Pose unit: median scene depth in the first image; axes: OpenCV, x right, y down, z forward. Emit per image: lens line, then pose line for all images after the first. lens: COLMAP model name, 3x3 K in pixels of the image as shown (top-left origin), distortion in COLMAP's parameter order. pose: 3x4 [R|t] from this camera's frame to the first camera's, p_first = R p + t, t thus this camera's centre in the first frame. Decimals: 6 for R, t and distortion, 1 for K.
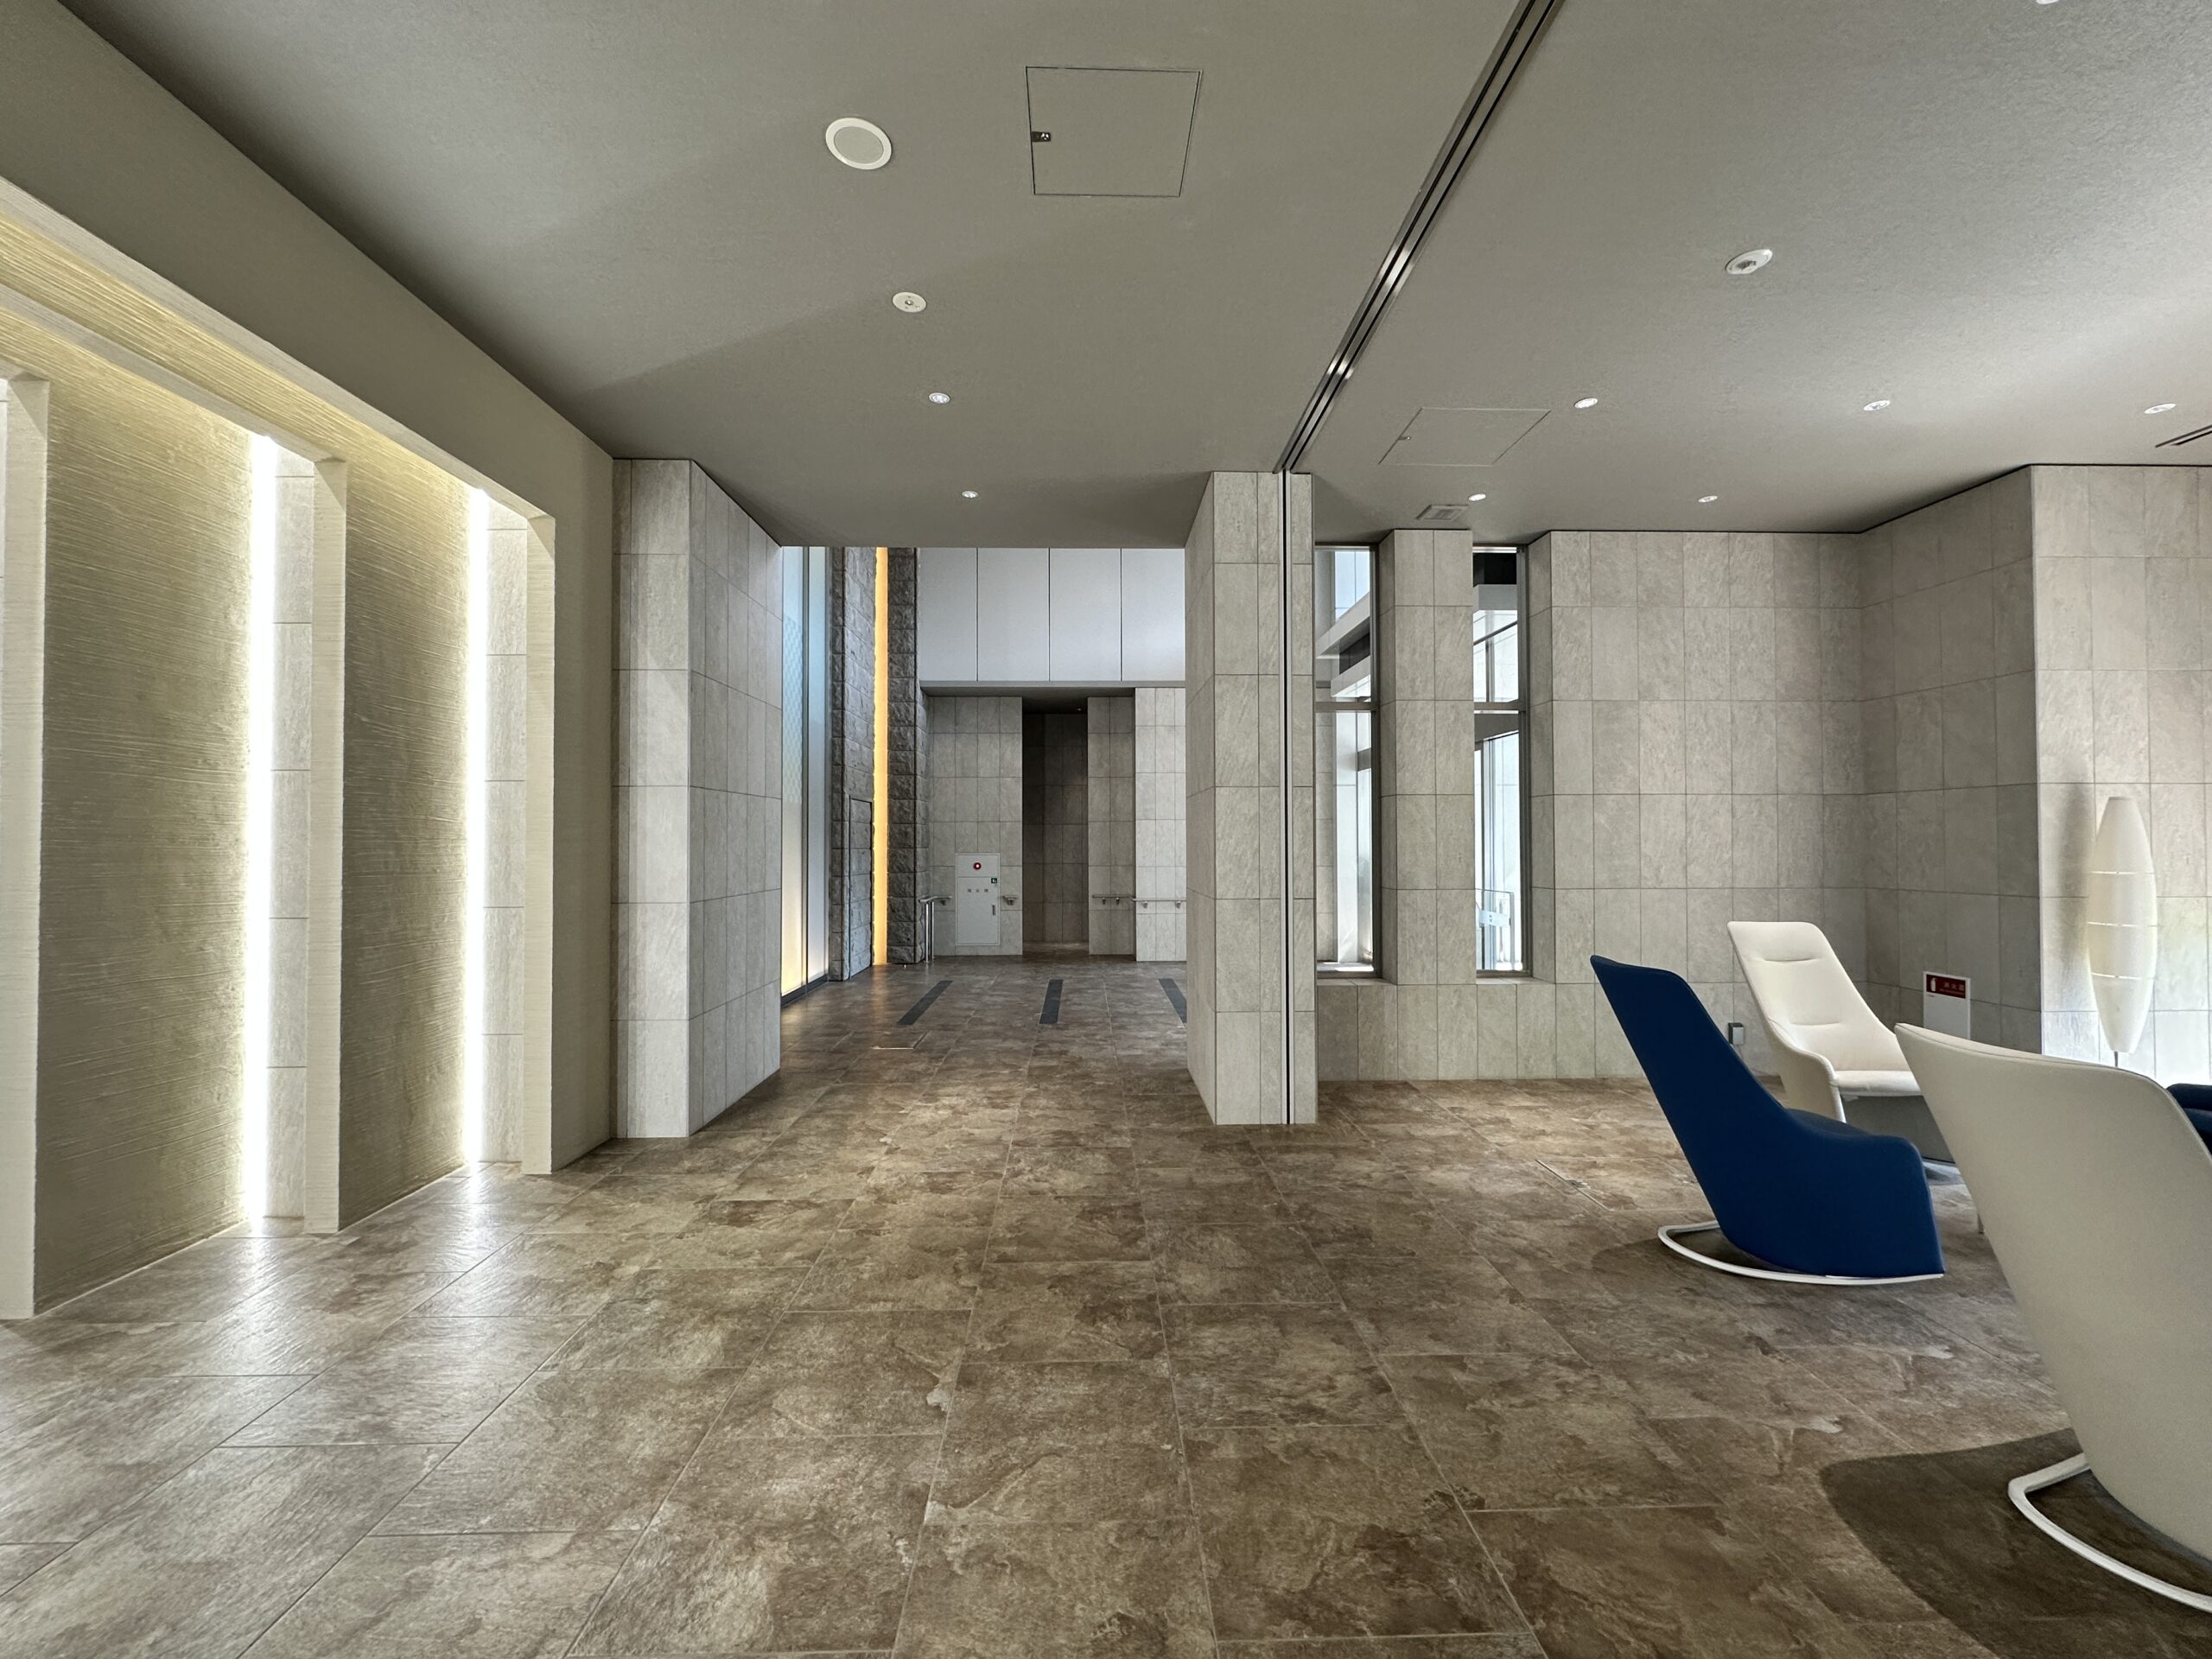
lens RADIAL K [[880.1, 0, 1105.2], [0, 880.1, 833.7], [0, 0, 1]] dist [-0.006718, 0.001227]
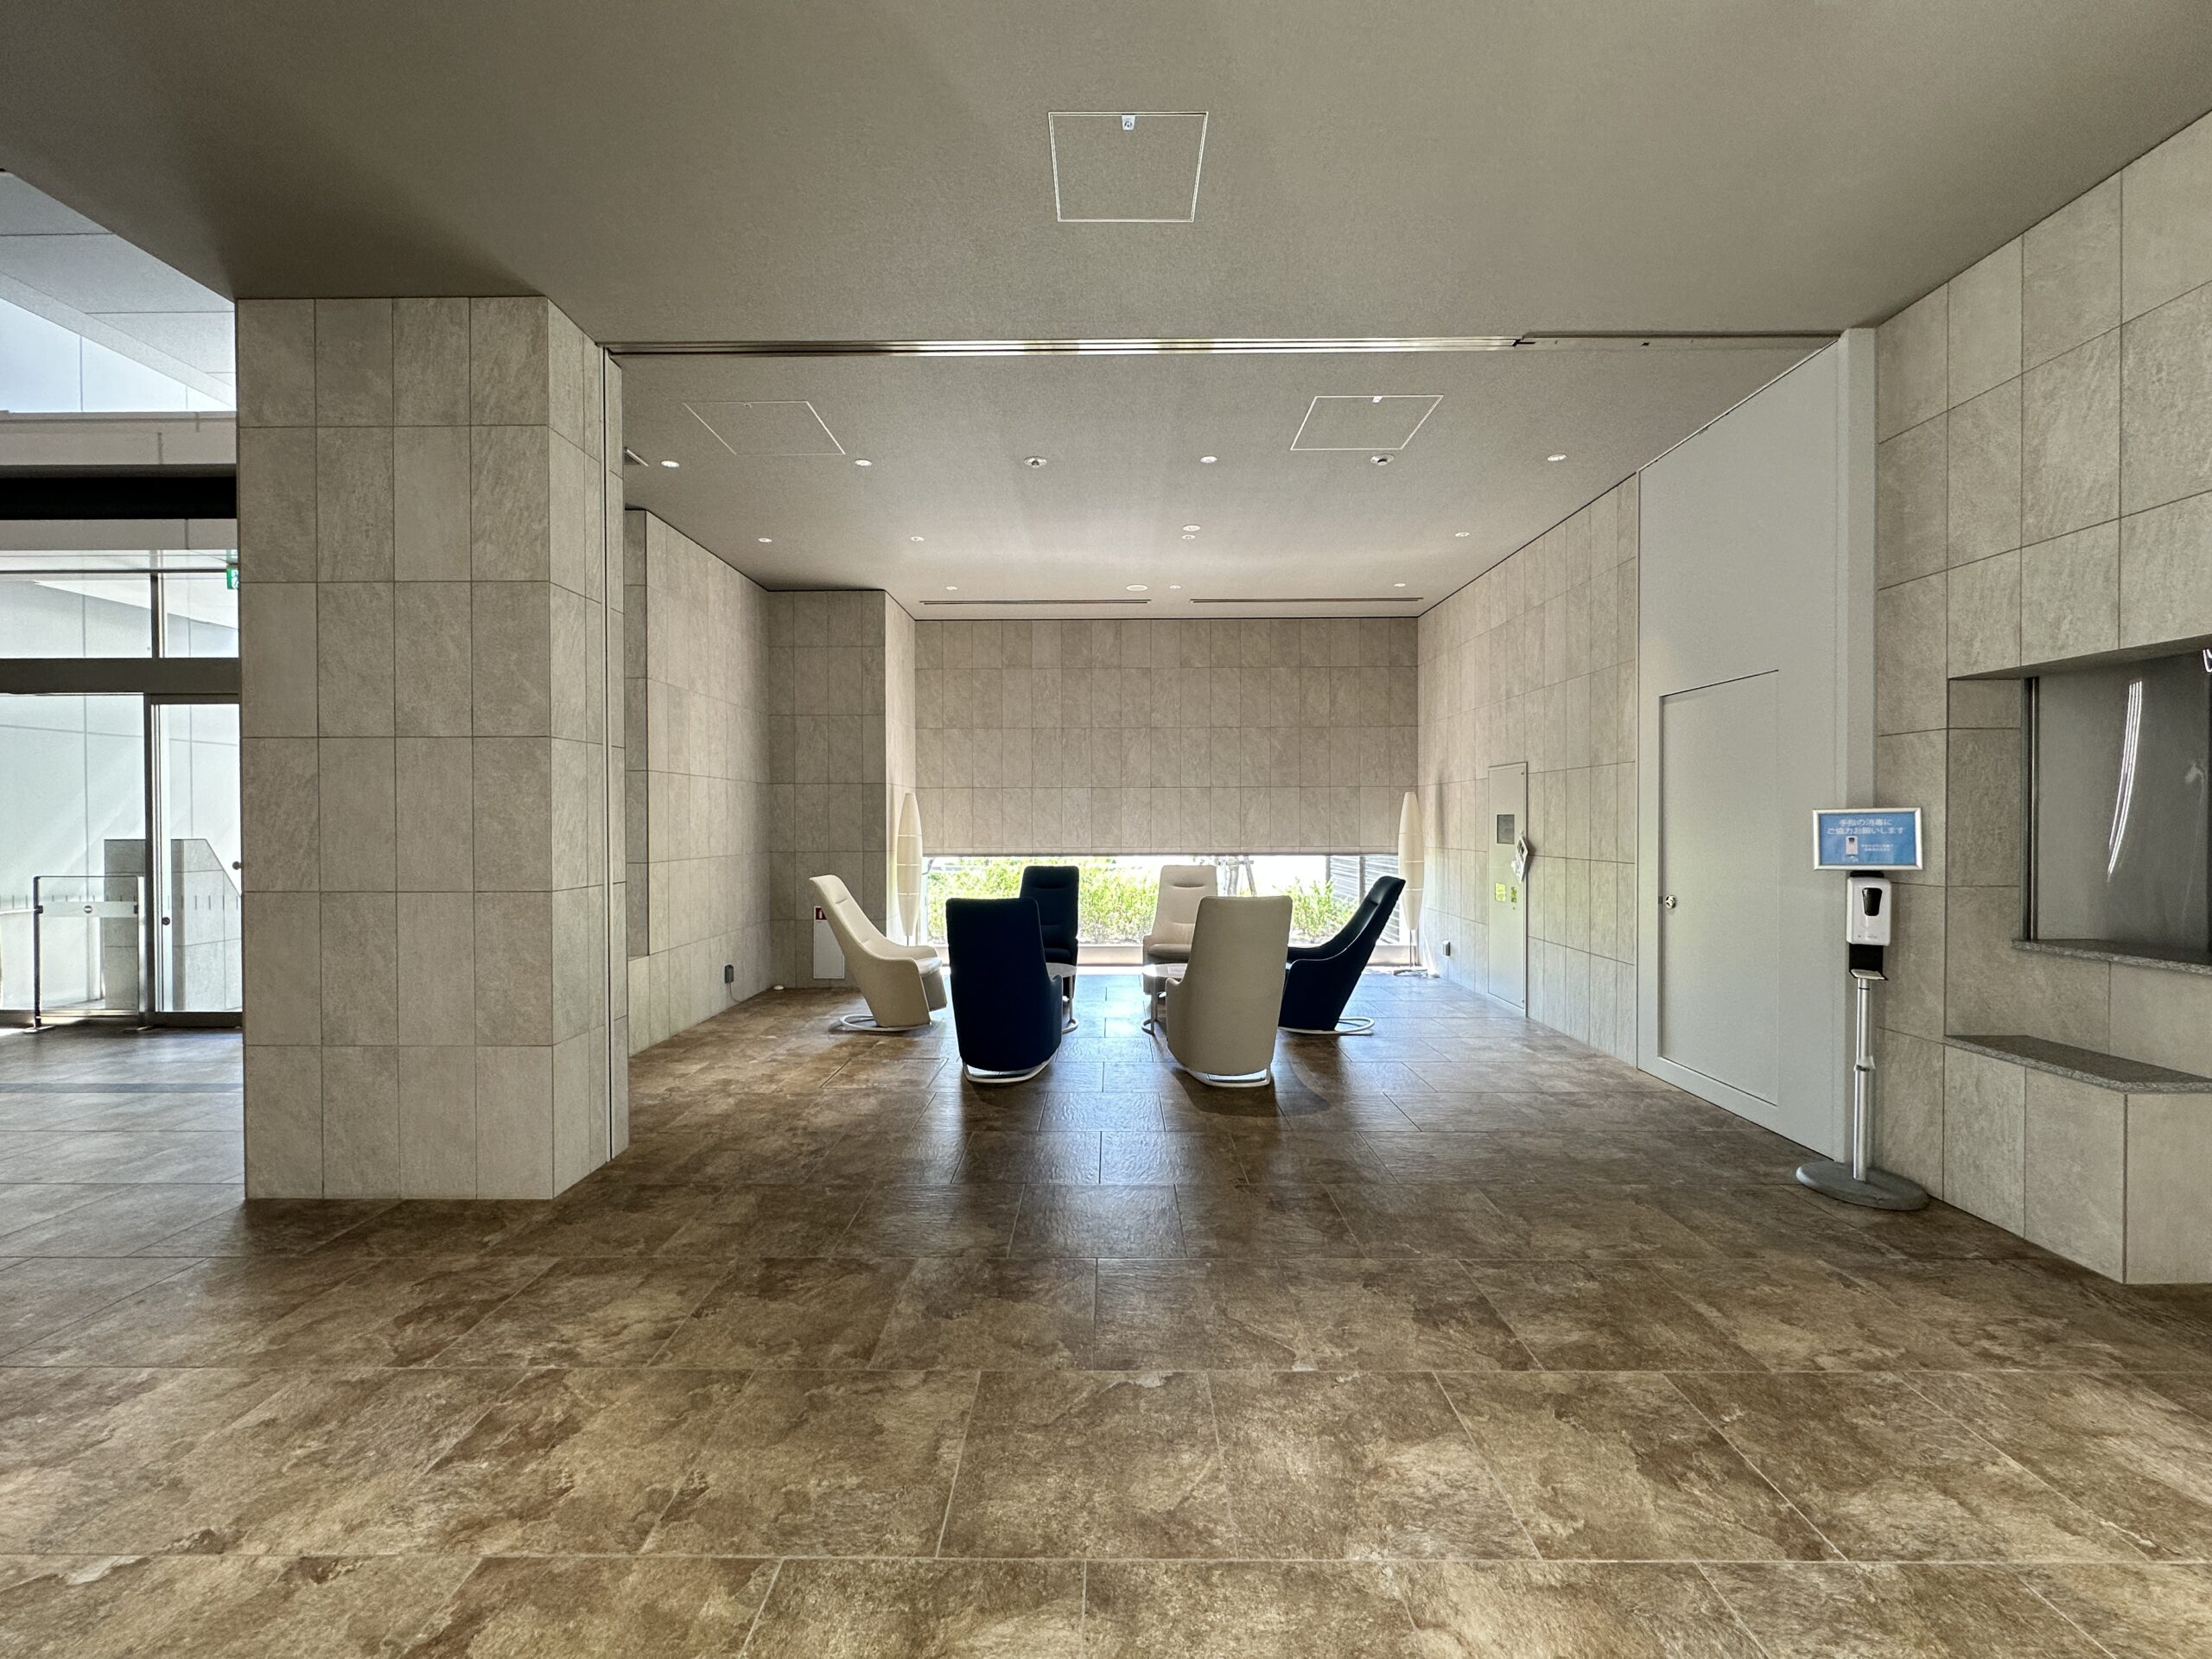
lens RADIAL K [[880.1, 0, 1102.5], [0, 880.1, 830.4], [0, 0, 1]] dist [-0.006718, 0.001227]
pose [[0.038759, -0.009522, 0.999203, -0.876319], [-0.007774, 0.999921, 0.009830, 0.019567], [-0.999218, -0.008149, 0.038682, 0.773598]]
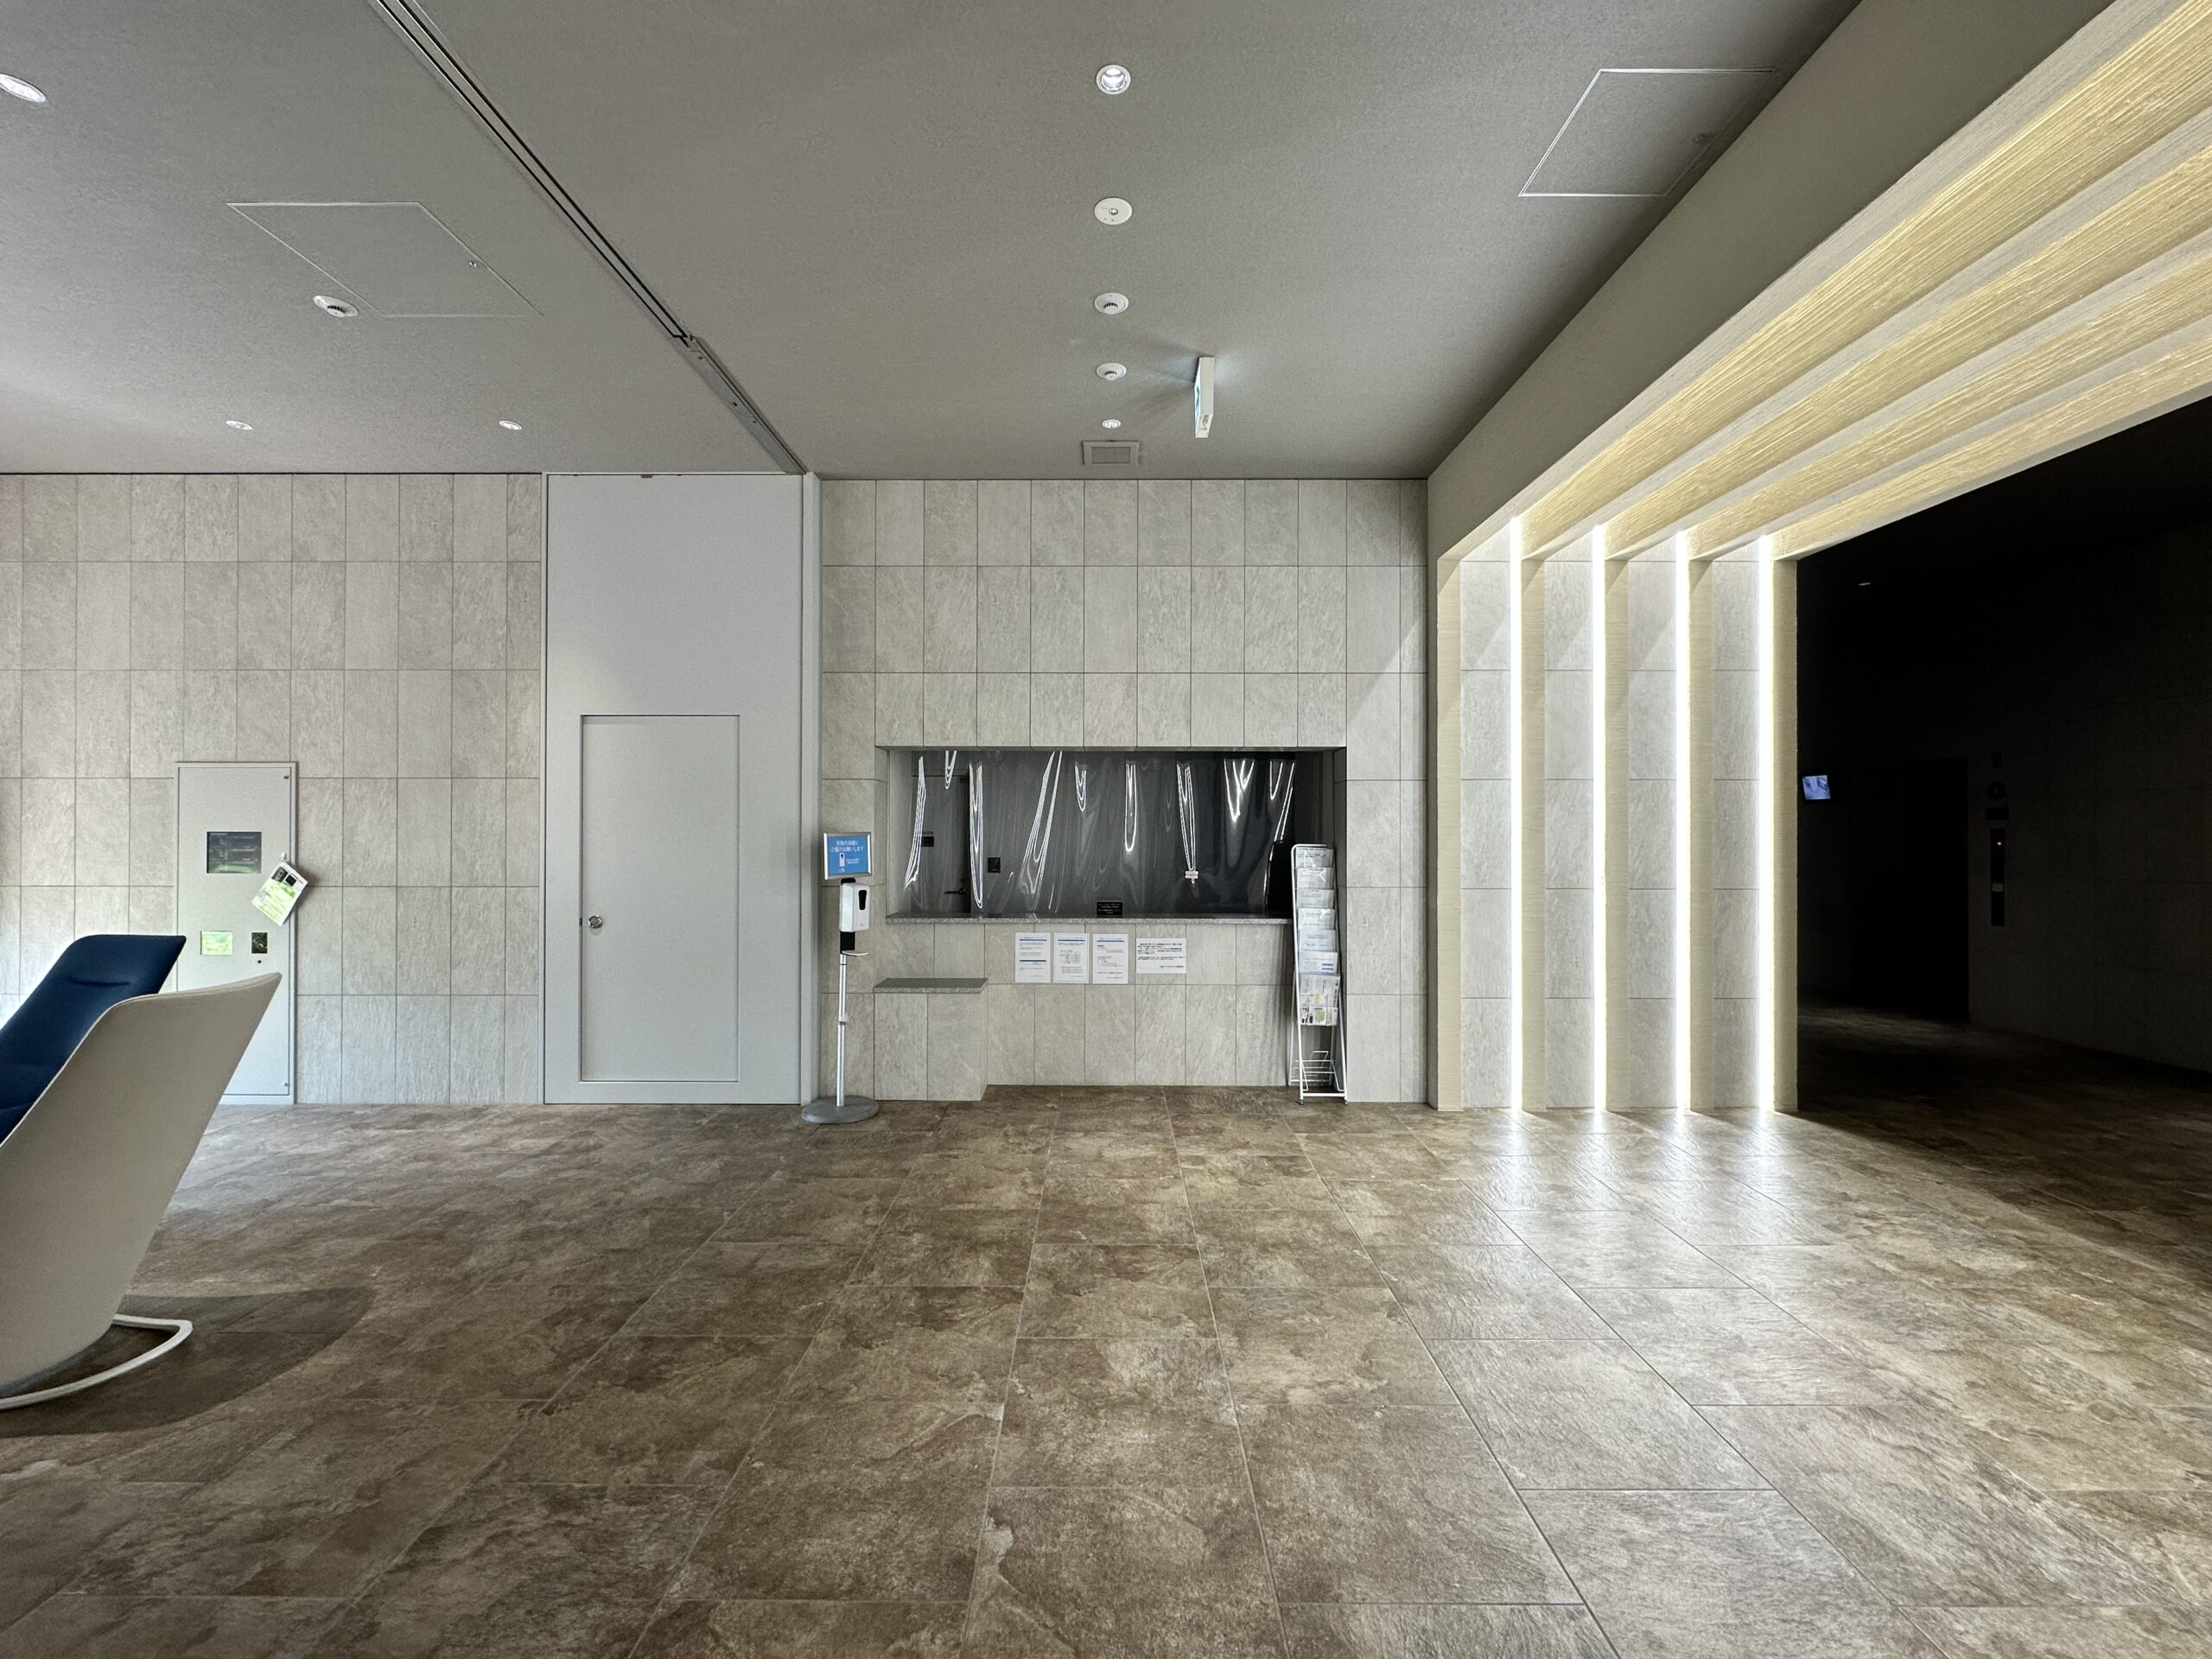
lens RADIAL K [[880.1, 0, 1106.0], [0, 880.1, 828.1], [0, 0, 1]] dist [-0.006718, 0.001227]
pose [[-0.999590, -0.000481, 0.028645, -0.233998], [-0.000971, 0.999853, -0.017111, 0.012969], [-0.028632, -0.017132, -0.999443, 1.360010]]
